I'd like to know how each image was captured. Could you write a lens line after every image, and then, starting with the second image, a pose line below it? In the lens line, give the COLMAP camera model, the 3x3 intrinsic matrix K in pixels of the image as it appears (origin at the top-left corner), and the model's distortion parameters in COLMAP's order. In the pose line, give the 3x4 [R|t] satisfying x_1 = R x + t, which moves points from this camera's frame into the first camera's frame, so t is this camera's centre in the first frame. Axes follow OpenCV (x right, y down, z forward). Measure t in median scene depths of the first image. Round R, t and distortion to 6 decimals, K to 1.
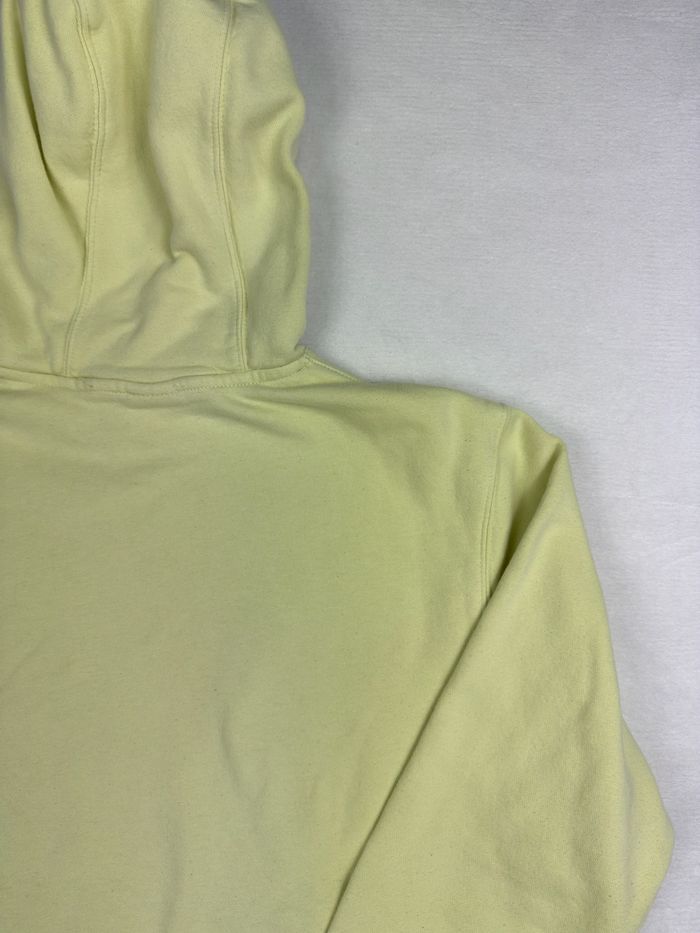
lens RADIAL K [[643.0, 0, 350.0], [0, 643.0, 466.5], [0, 0, 1]] dist [0.051109, -0.088174]
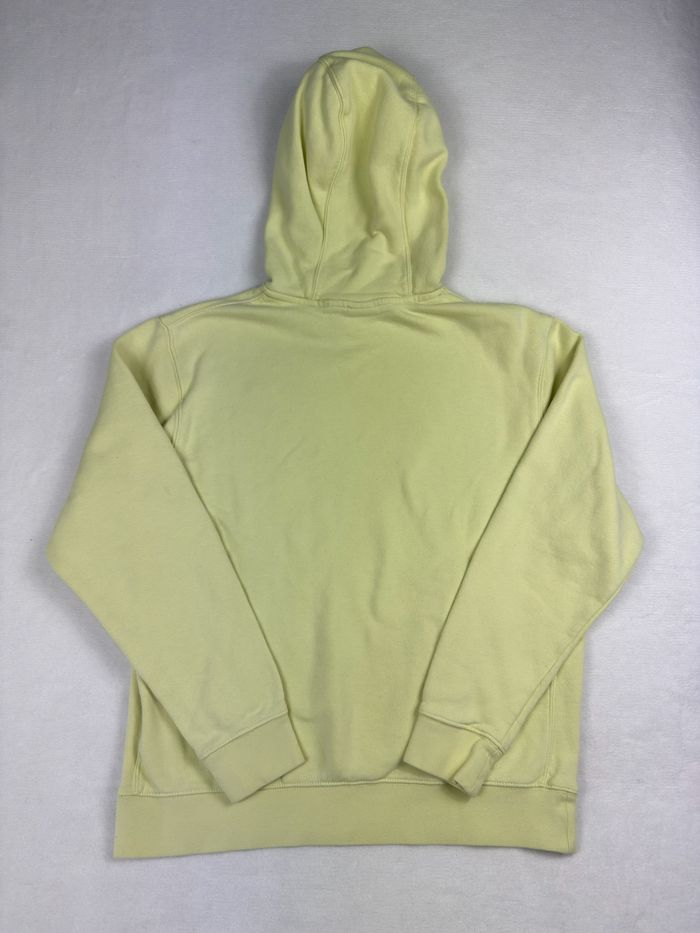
lens RADIAL K [[608.6, 0, 350.0], [0, 608.6, 466.5], [0, 0, 1]] dist [0.048393, -0.072759]
pose [[0.999937, 0.003010, 0.010846, -0.356749], [-0.002751, 0.999713, -0.023789, 0.387653], [-0.010915, 0.023758, 0.999658, -0.747545]]
